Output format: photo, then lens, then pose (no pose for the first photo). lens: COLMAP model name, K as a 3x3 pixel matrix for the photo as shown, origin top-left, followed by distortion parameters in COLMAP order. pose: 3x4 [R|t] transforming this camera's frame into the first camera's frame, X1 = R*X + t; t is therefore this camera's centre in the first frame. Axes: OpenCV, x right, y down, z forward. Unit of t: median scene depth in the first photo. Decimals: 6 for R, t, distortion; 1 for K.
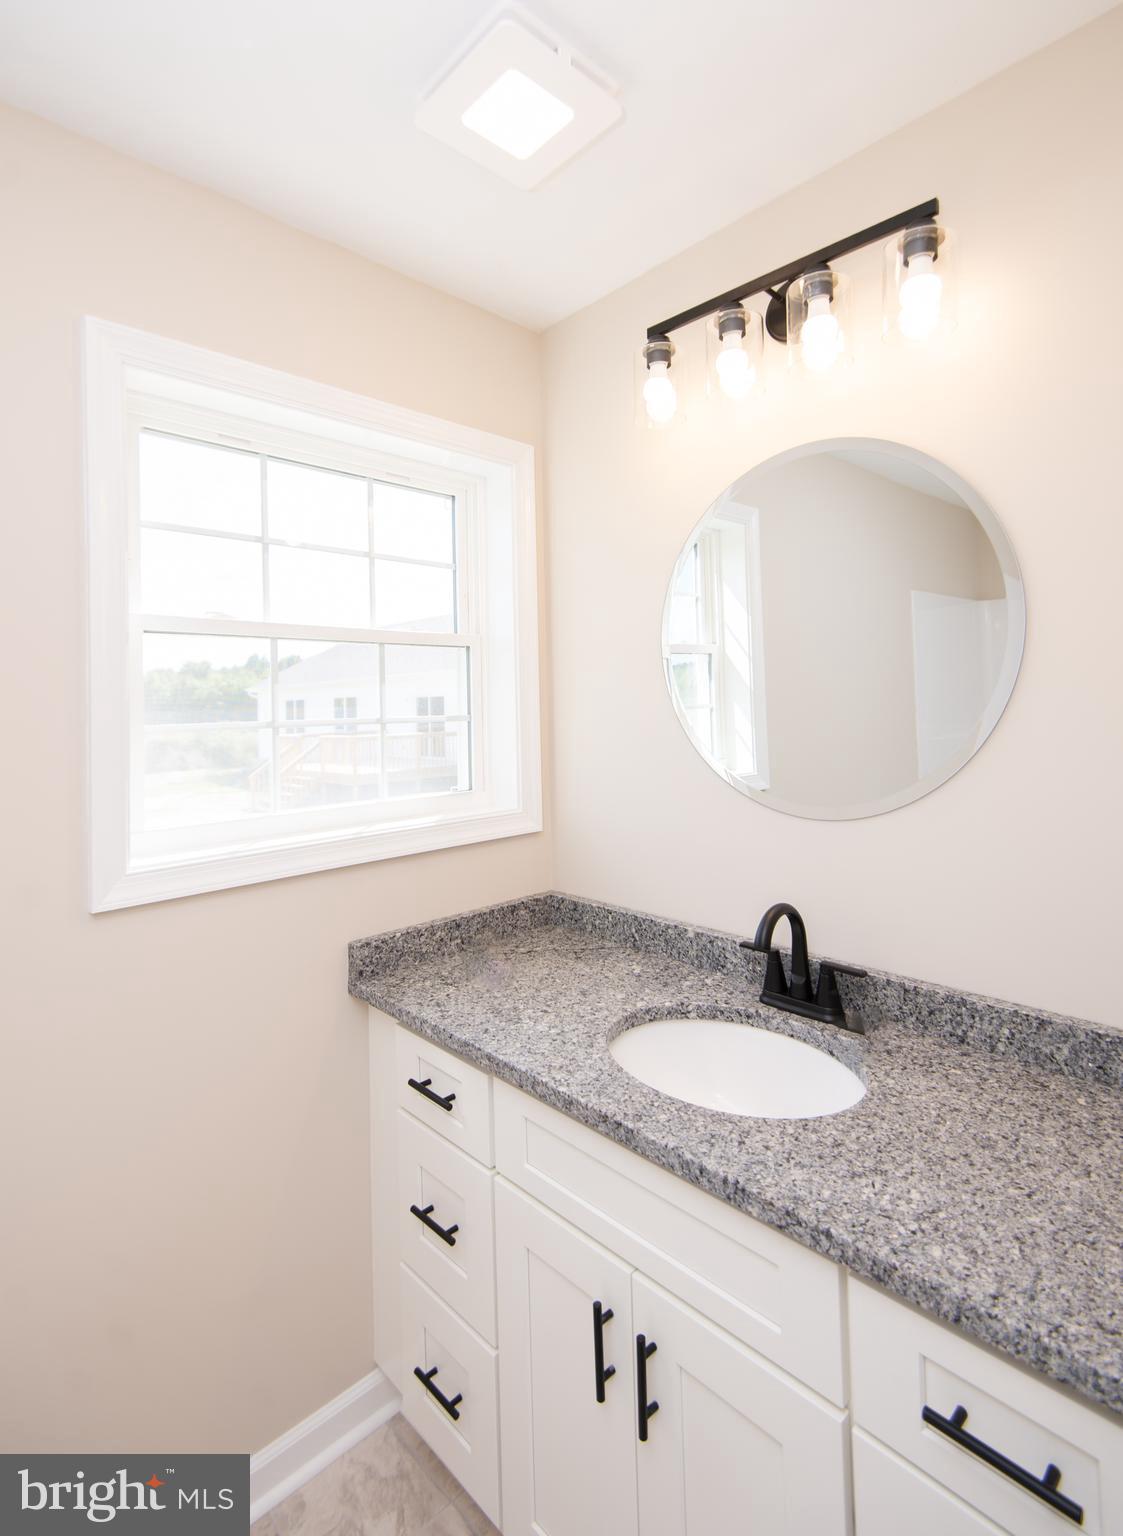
lens RADIAL K [[744.4, 0, 570.6], [0, 744.4, 691.6], [0, 0, 1]] dist [0.019023, -0.006659]
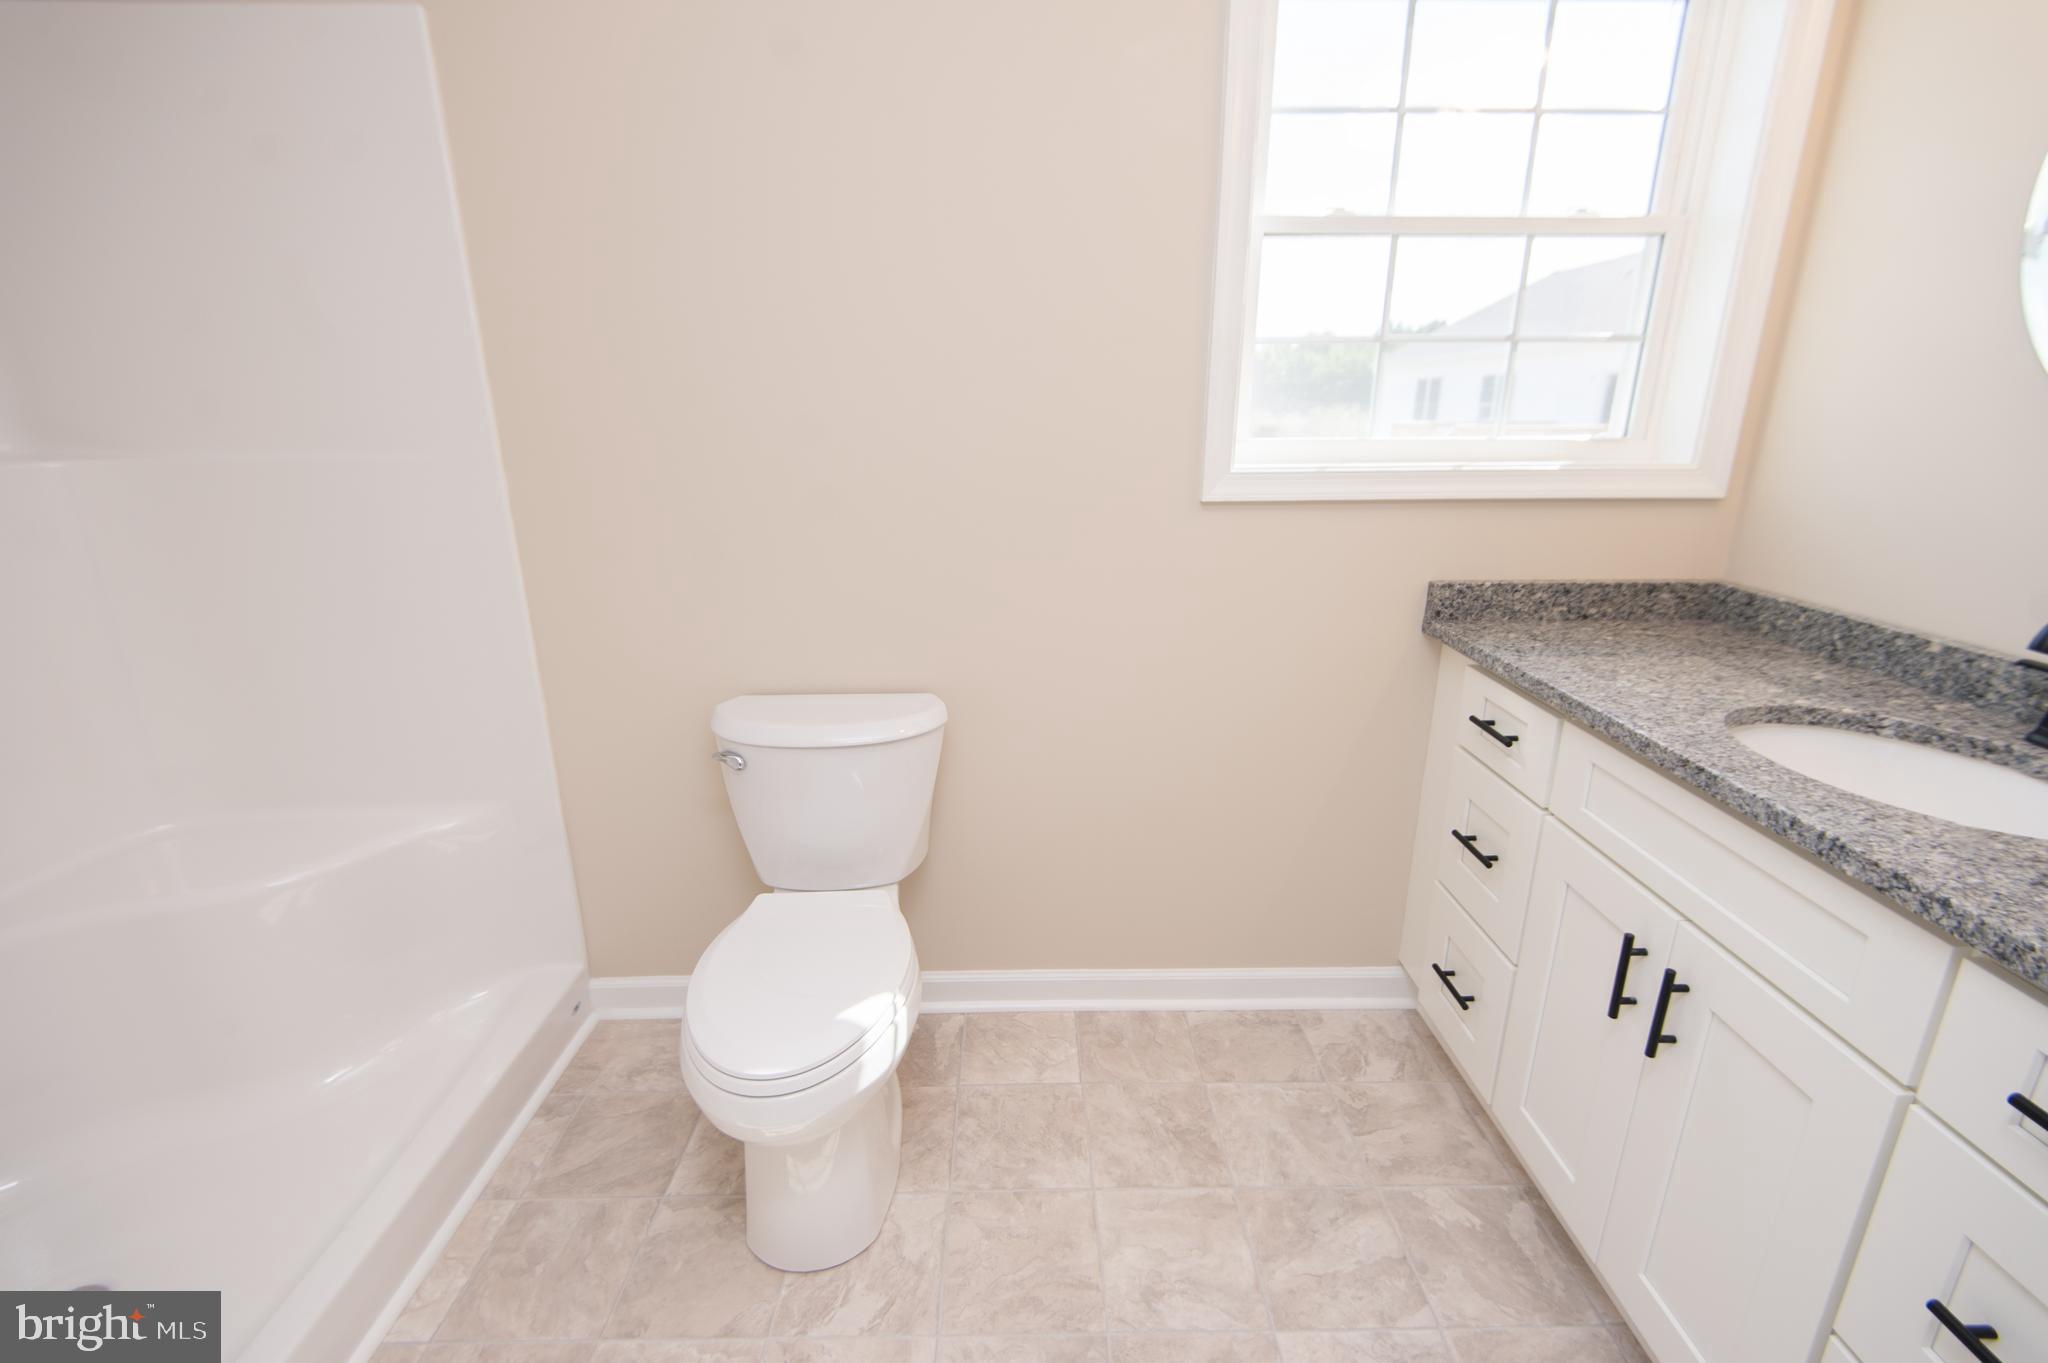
lens RADIAL K [[920.9, 0, 1018.9], [0, 920.9, 680.5], [0, 0, 1]] dist [-0.004888, -0.002179]
pose [[0.726743, 0.219898, -0.650760, 0.118476], [-0.002295, 0.948147, 0.317824, 0.101632], [0.686905, -0.229483, 0.689564, -0.197031]]
